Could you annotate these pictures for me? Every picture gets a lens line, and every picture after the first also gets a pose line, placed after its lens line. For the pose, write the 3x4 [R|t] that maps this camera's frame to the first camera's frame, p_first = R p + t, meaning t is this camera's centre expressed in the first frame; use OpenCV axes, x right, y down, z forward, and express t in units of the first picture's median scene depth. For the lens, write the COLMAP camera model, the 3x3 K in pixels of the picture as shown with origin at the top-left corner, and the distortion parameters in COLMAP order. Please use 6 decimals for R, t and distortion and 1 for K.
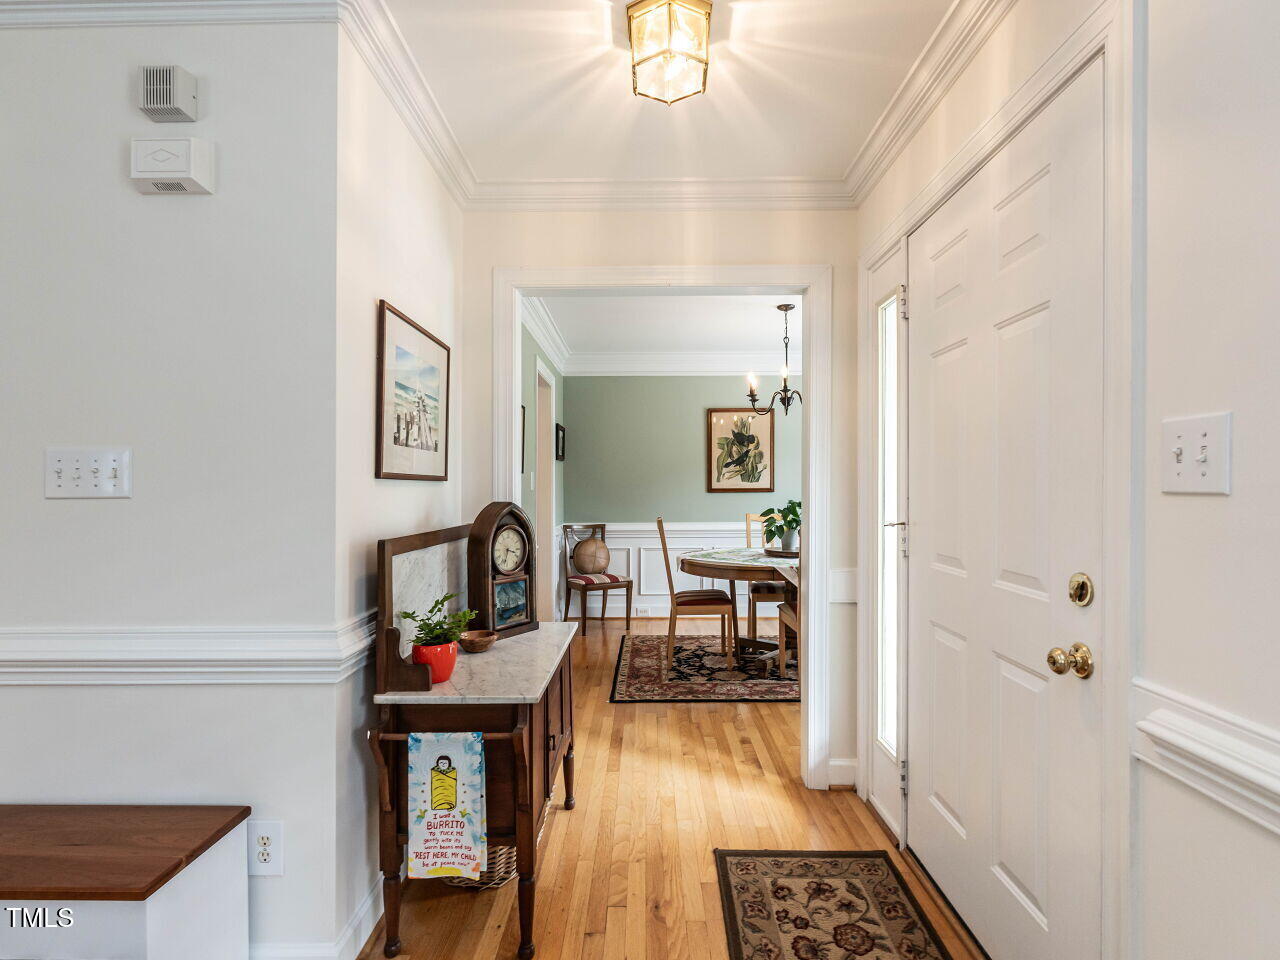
lens RADIAL K [[646.8, 0, 639.2], [0, 646.8, 487.6], [0, 0, 1]] dist [0.002998, 0.000357]
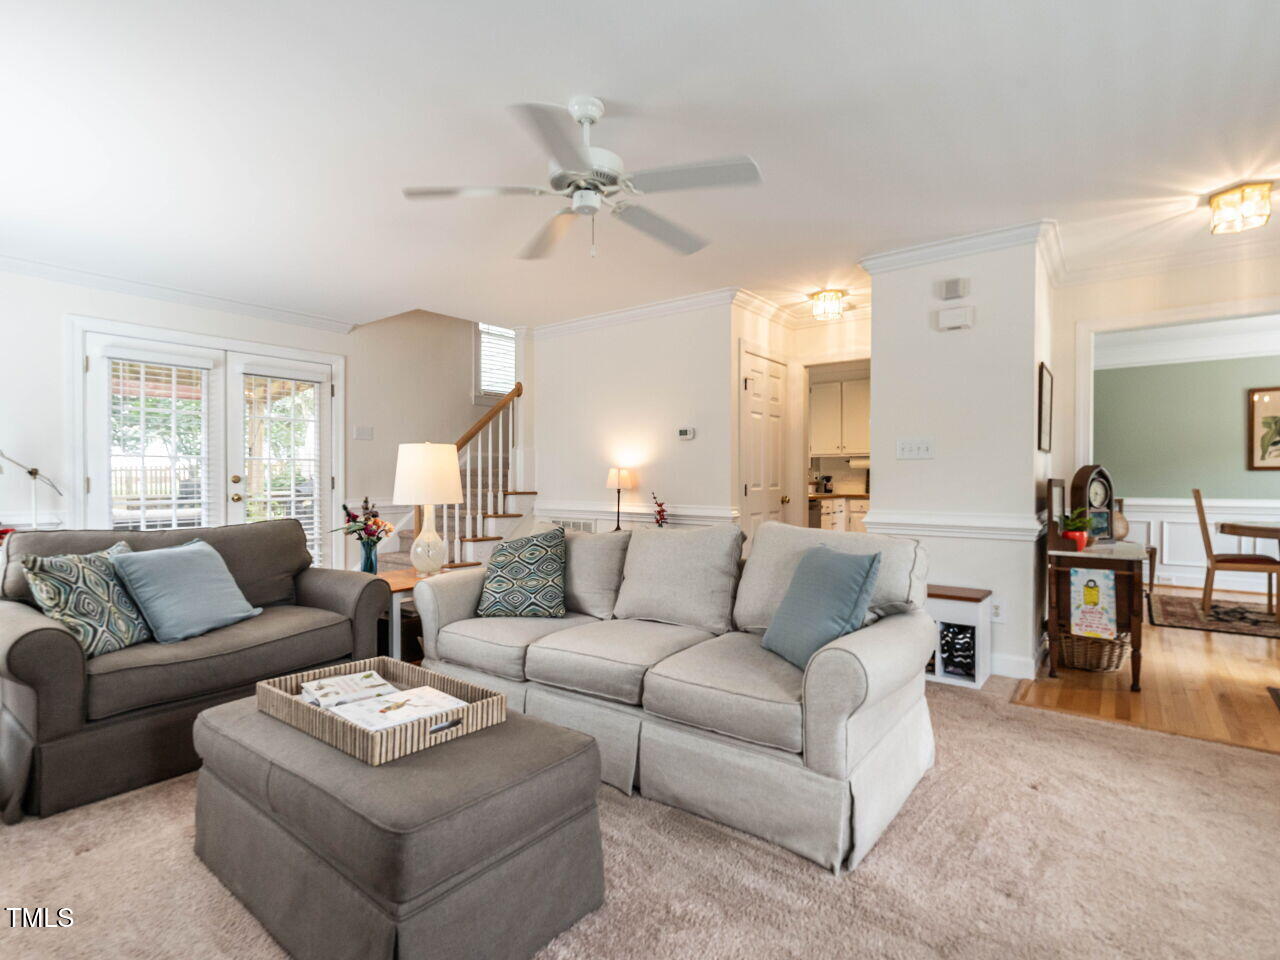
lens RADIAL K [[622.4, 0, 643.2], [0, 622.4, 480.6], [0, 0, 1]] dist [-0.001738, -0.001331]
pose [[0.792453, 0.003204, -0.609925, -0.054461], [0.000590, 0.999982, 0.006019, 0.016883], [0.609933, -0.005130, 0.792436, -0.368132]]
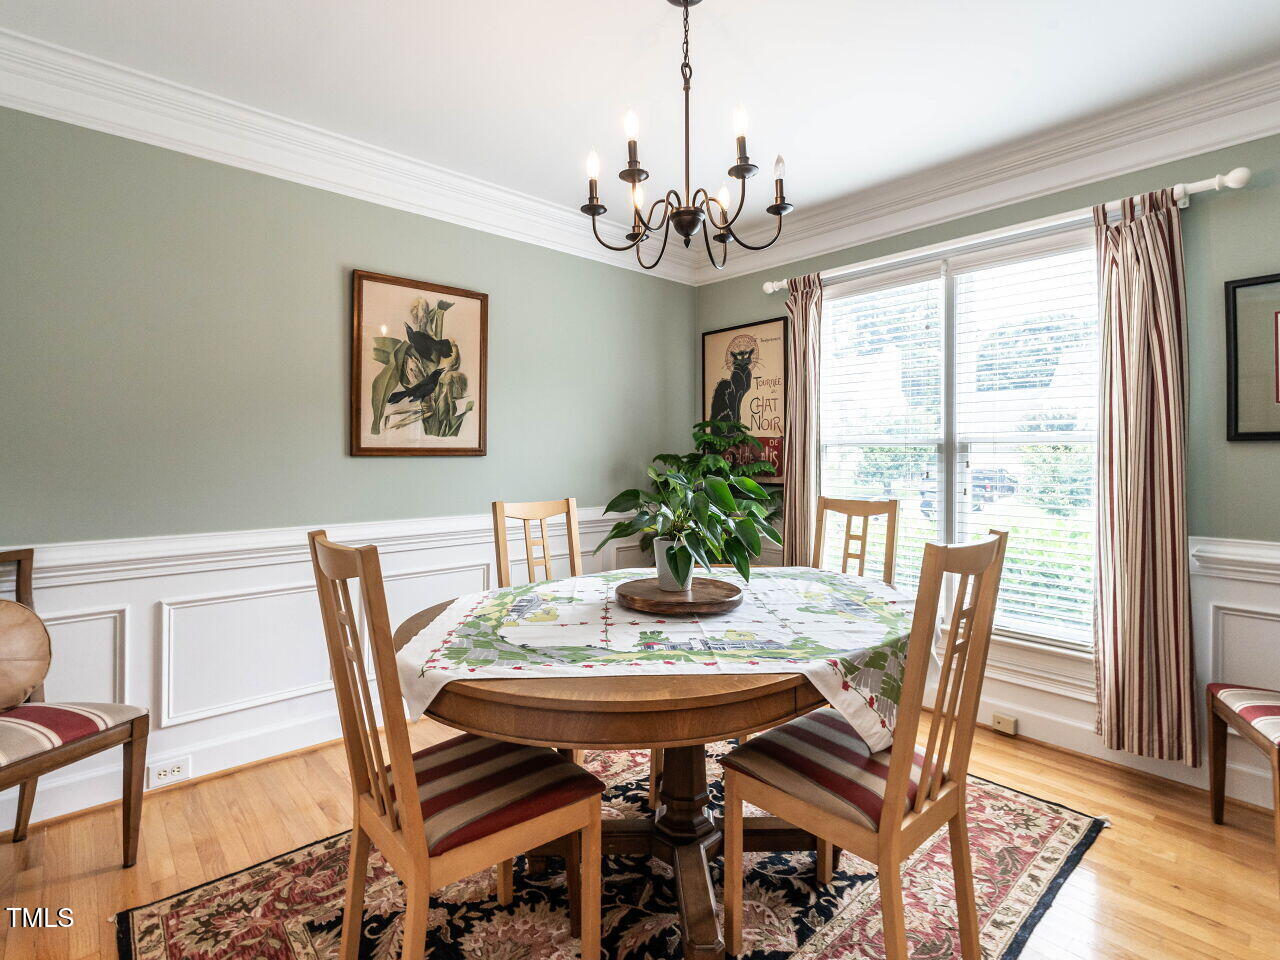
lens RADIAL K [[637.3, 0, 648.0], [0, 637.3, 452.3], [0, 0, 1]] dist [-0.000039, 0.000847]
pose [[0.734625, 0.007055, 0.678437, -0.042456], [0.000728, 0.999937, -0.011187, 0.009953], [-0.678473, 0.008712, 0.734574, 0.537867]]
